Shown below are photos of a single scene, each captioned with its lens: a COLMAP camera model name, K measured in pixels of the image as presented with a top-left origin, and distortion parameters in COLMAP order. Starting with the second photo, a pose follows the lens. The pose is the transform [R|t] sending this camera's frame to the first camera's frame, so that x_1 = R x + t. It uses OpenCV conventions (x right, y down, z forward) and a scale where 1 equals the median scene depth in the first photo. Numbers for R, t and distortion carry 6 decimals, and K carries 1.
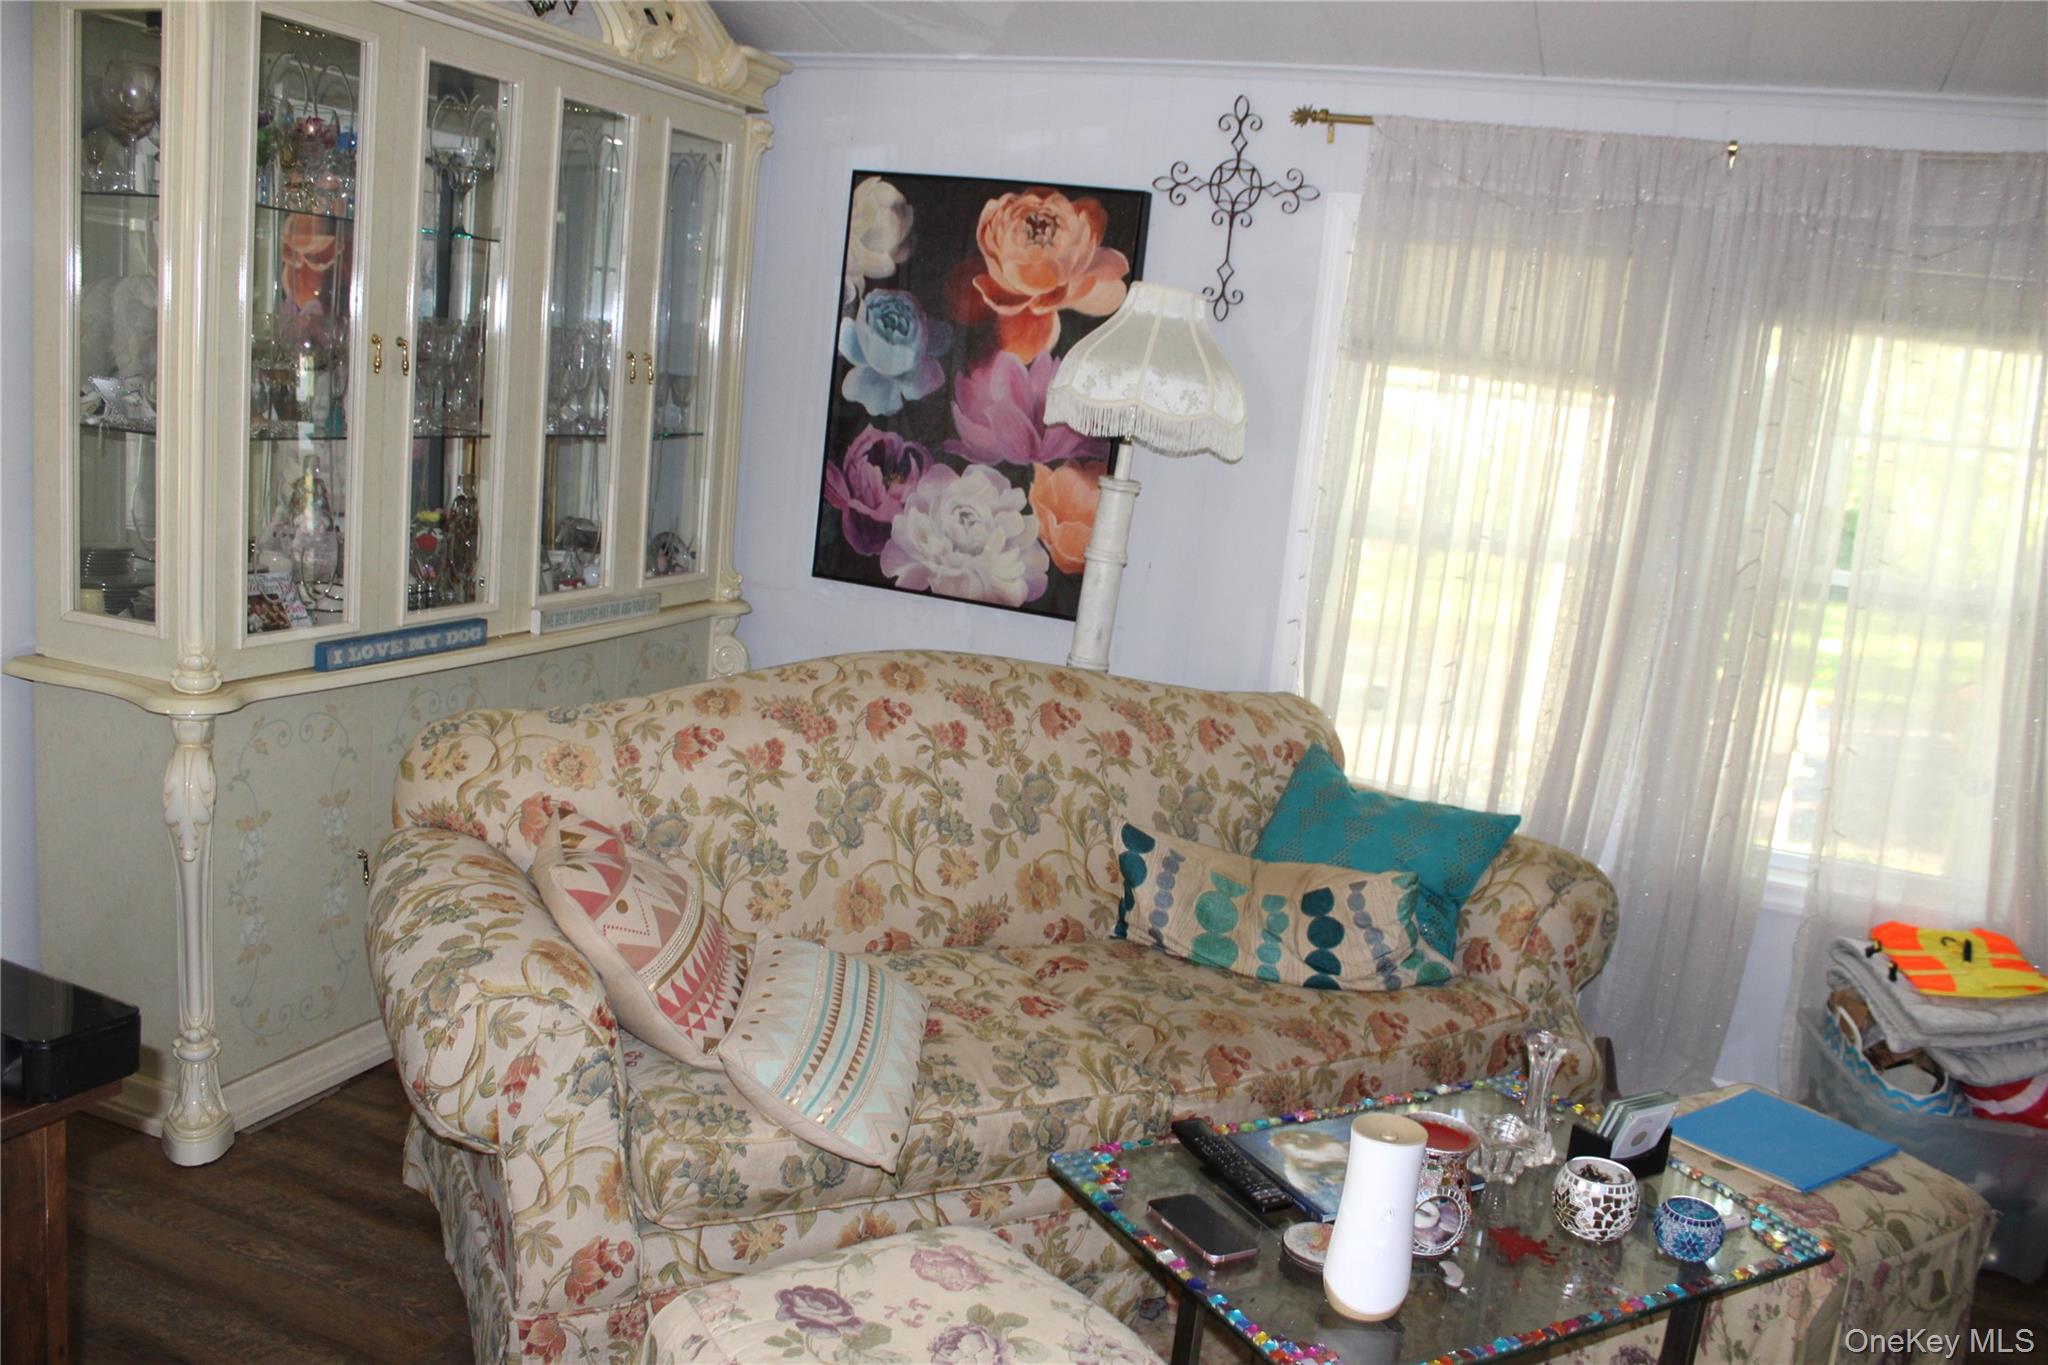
lens RADIAL K [[1717.1, 0, 1023.9], [0, 1717.1, 687.8], [0, 0, 1]] dist [-0.104034, 0.035820]
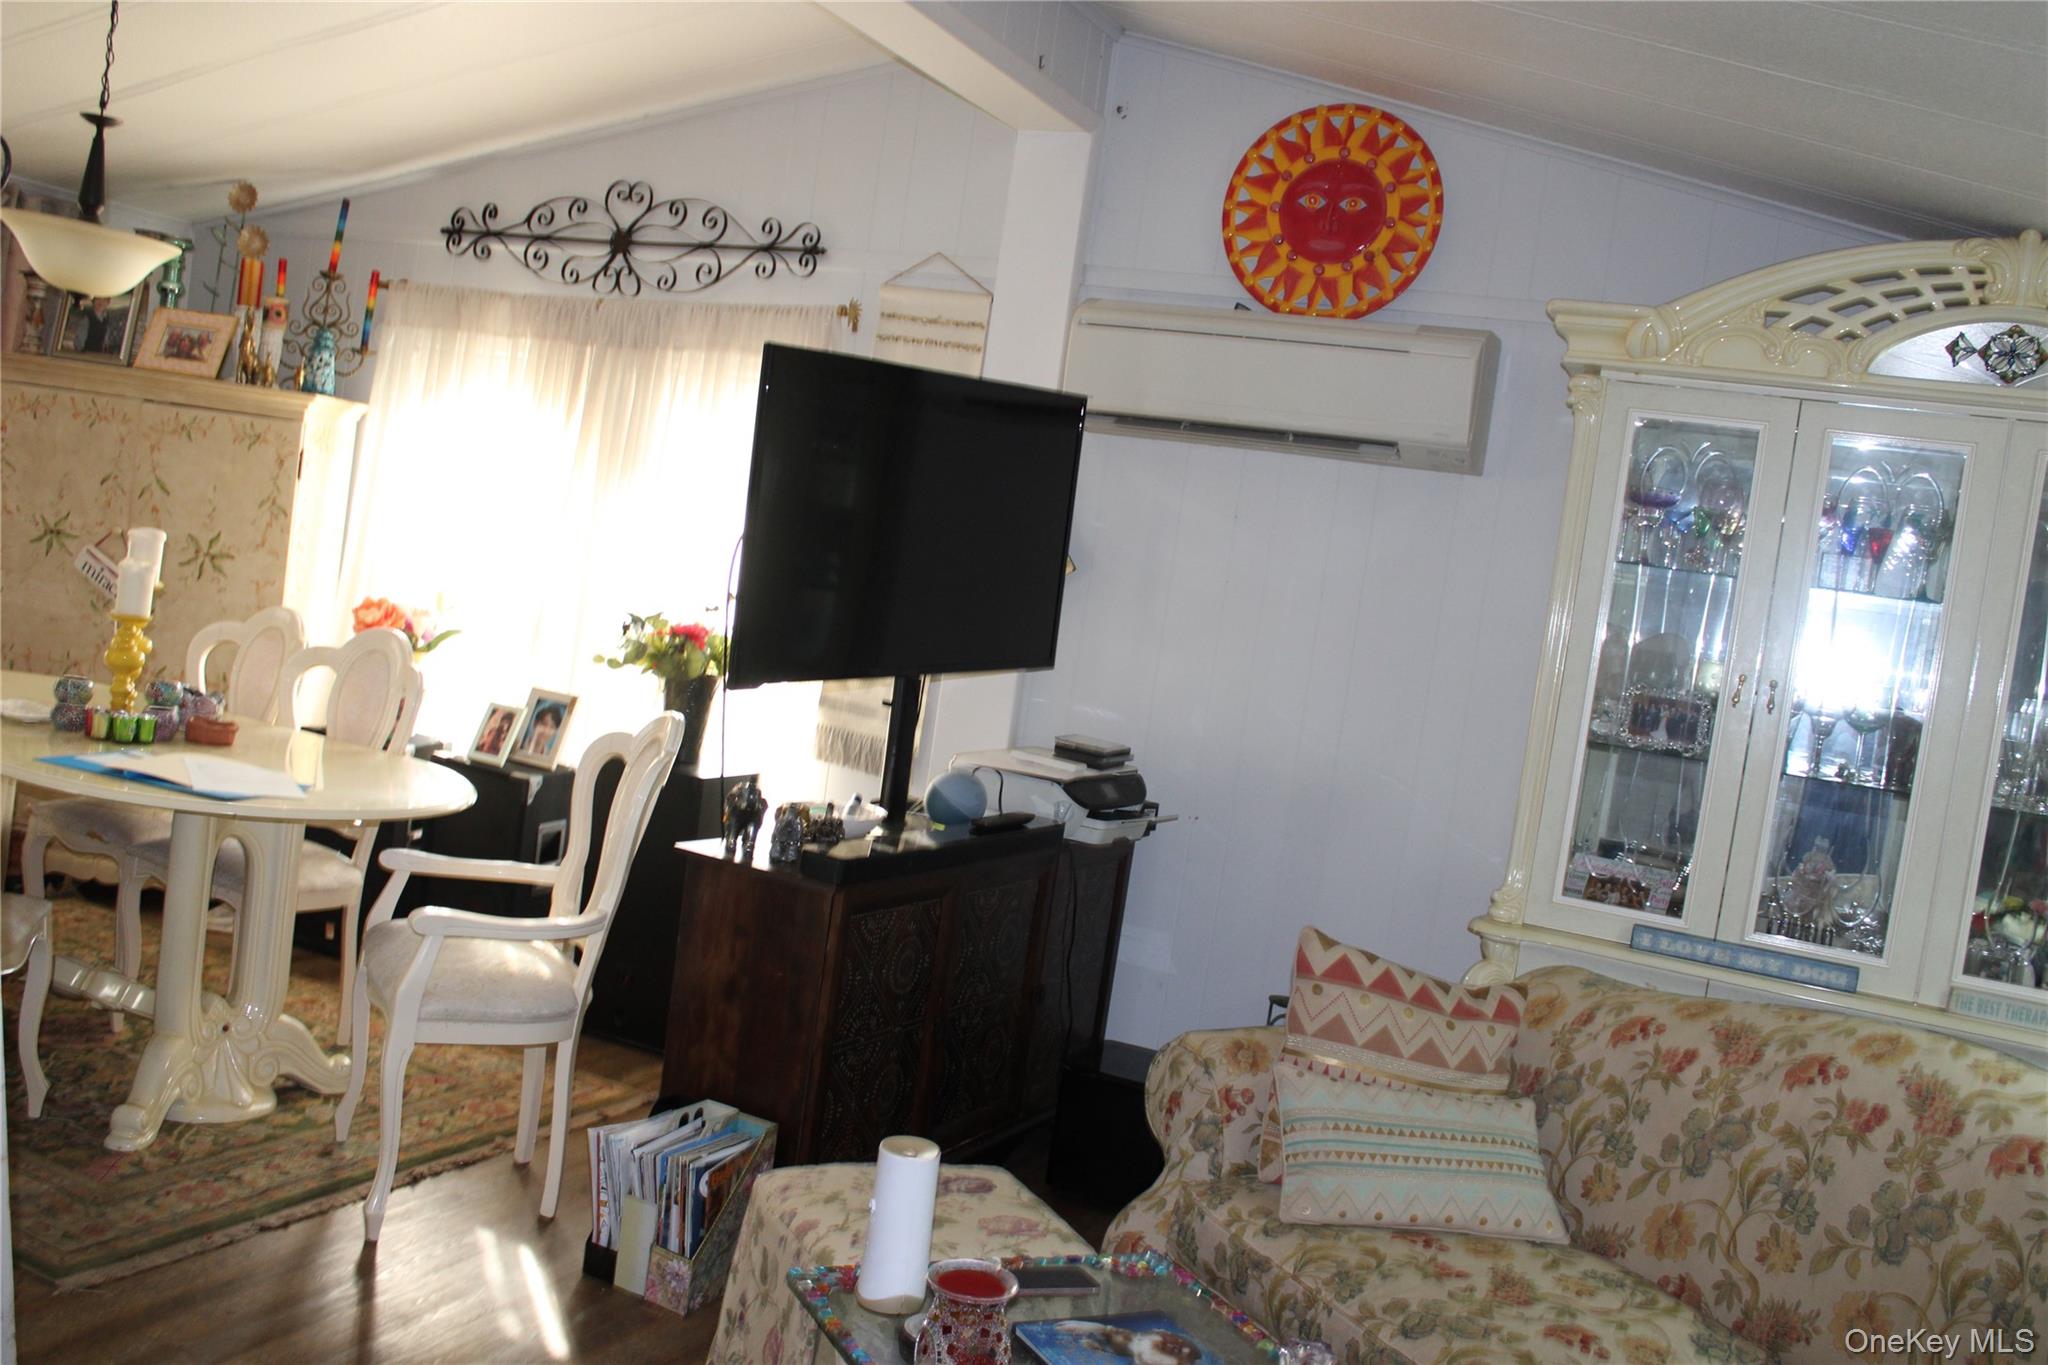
lens RADIAL K [[1837.2, 0, 1025.1], [0, 1837.2, 689.4], [0, 0, 1]] dist [-0.079172, 0.024222]
pose [[-0.020812, -0.025515, -0.999458, 0.864002], [-0.327511, 0.944689, -0.017297, -0.019801], [0.944618, 0.326973, -0.028017, 0.580706]]
